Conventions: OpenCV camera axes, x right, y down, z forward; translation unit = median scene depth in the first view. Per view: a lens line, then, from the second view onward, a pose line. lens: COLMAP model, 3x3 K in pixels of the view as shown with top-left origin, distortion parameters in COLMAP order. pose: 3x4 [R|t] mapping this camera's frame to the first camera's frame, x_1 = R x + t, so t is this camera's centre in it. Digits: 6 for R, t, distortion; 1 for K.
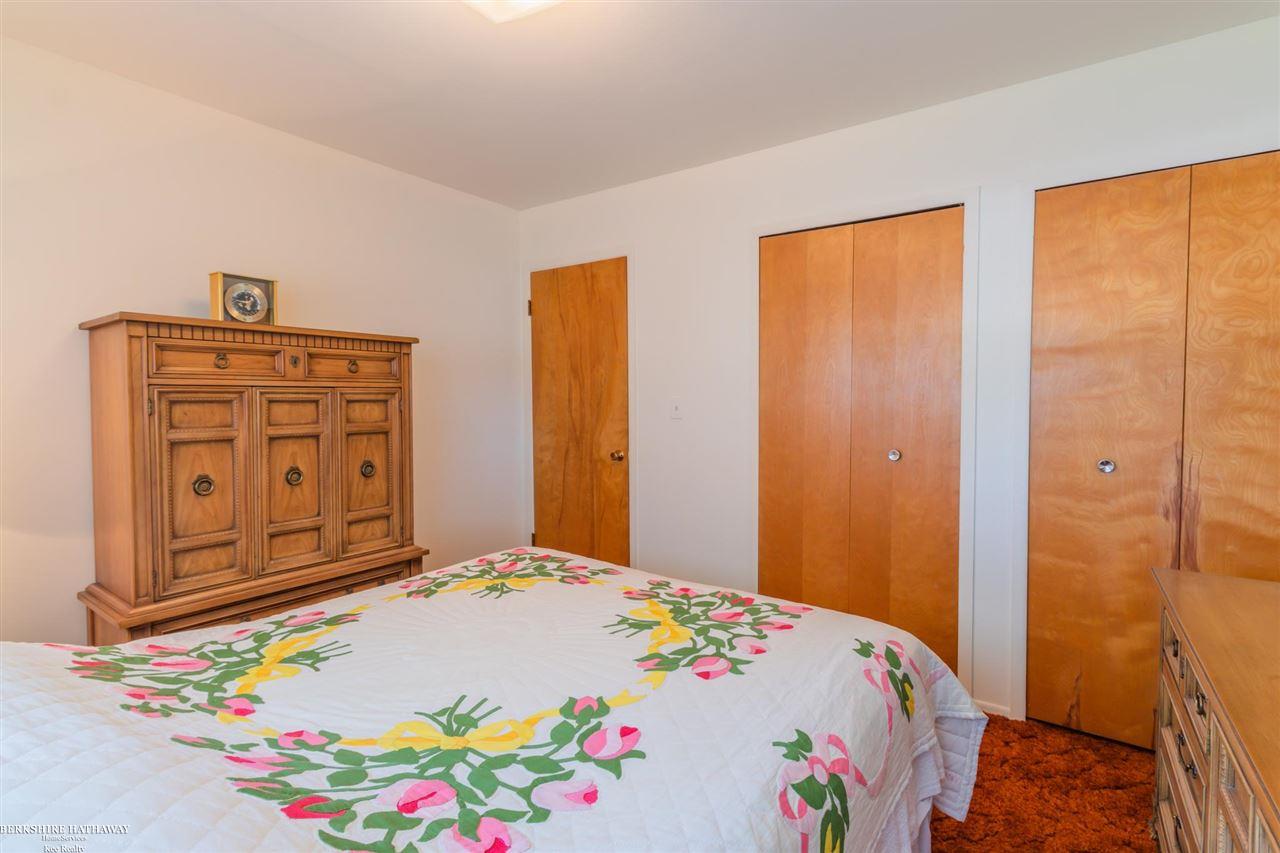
lens RADIAL K [[585.7, 0, 647.2], [0, 585.7, 410.2], [0, 0, 1]] dist [0.001425, 0.000118]
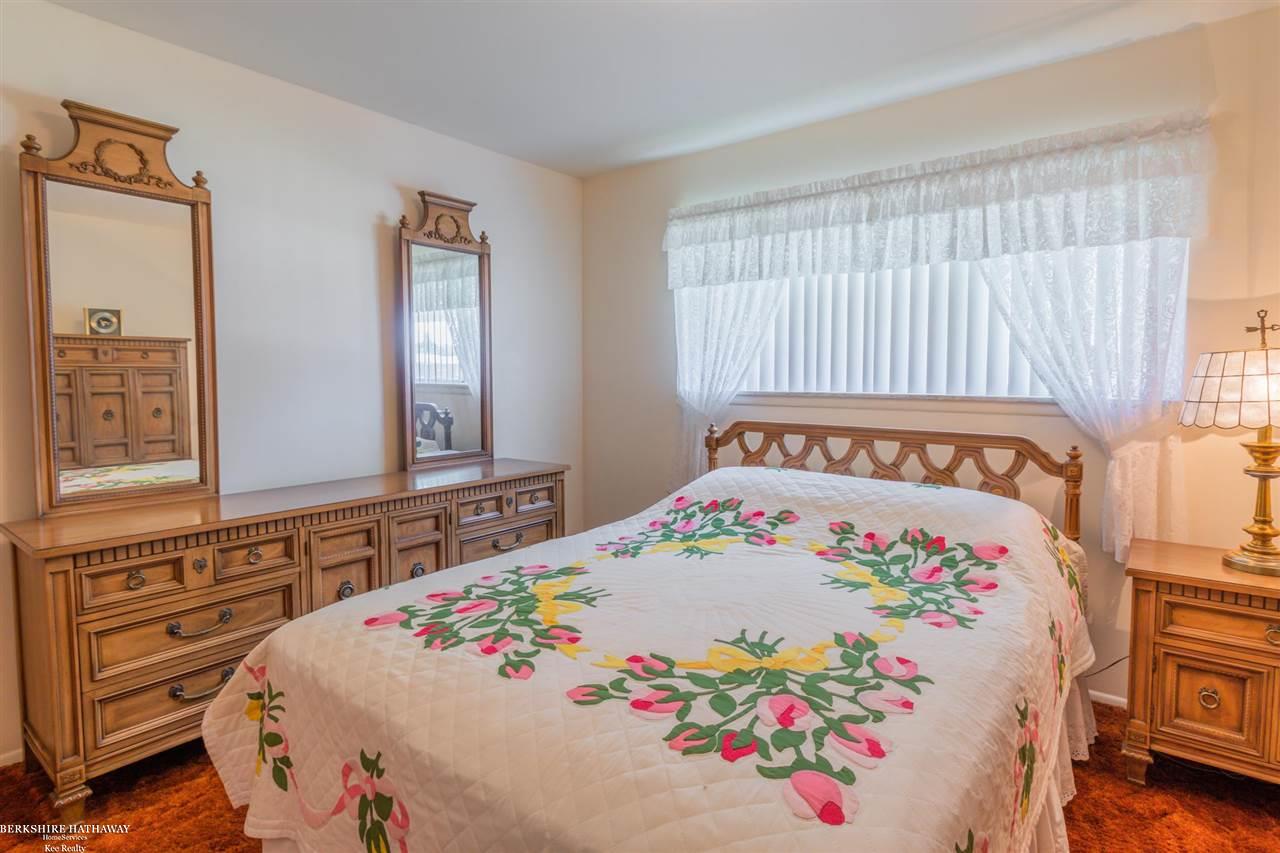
lens RADIAL K [[649.3, 0, 636.2], [0, 649.3, 411.6], [0, 0, 1]] dist [0.000554, -0.000175]
pose [[-0.997745, -0.004959, 0.066940, -0.177125], [0.000983, 0.996080, 0.088451, -0.049210], [-0.067116, 0.088318, -0.993829, 1.919793]]
